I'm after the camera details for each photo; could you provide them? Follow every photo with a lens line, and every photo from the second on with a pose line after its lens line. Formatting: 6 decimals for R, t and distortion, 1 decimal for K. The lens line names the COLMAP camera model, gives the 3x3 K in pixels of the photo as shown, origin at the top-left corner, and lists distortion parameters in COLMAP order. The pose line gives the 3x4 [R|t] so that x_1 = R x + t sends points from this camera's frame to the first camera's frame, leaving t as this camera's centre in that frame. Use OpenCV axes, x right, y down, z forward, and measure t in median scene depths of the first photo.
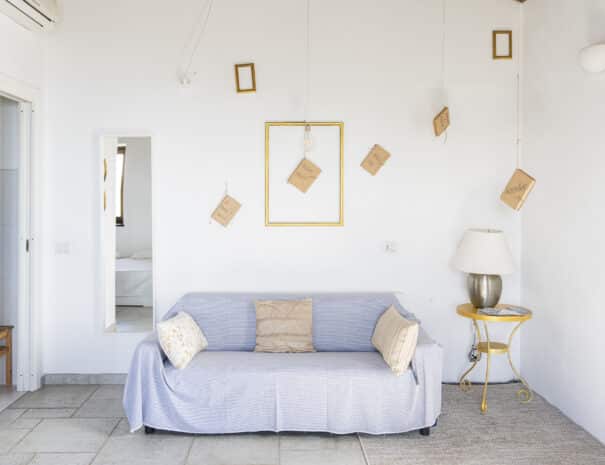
lens RADIAL K [[578.3, 0, 282.7], [0, 578.3, 199.4], [0, 0, 1]] dist [-0.000740, 0.000000]
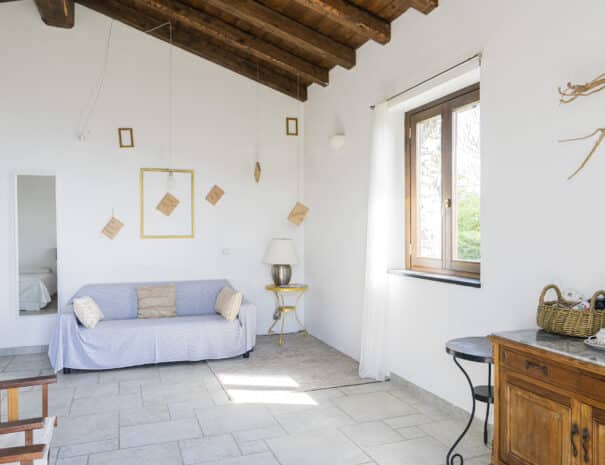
lens RADIAL K [[458.5, 0, 301.0], [0, 458.5, 233.2], [0, 0, 1]] dist [-0.027956, 0.030105]
pose [[0.939472, -0.009147, 0.342503, -0.049322], [0.005932, 0.999928, 0.010433, 0.024310], [-0.342573, -0.007770, 0.939459, -0.258644]]
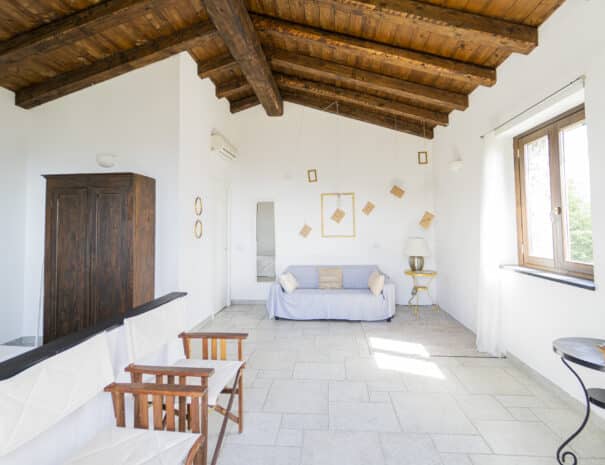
lens RADIAL K [[291.1, 0, 309.2], [0, 291.1, 217.0], [0, 0, 1]] dist [-0.003233, 0.000344]
pose [[0.996250, -0.020682, -0.084008, 0.020733], [0.017609, 0.999154, -0.037166, 0.006002], [0.084706, 0.035547, 0.995772, -0.214964]]
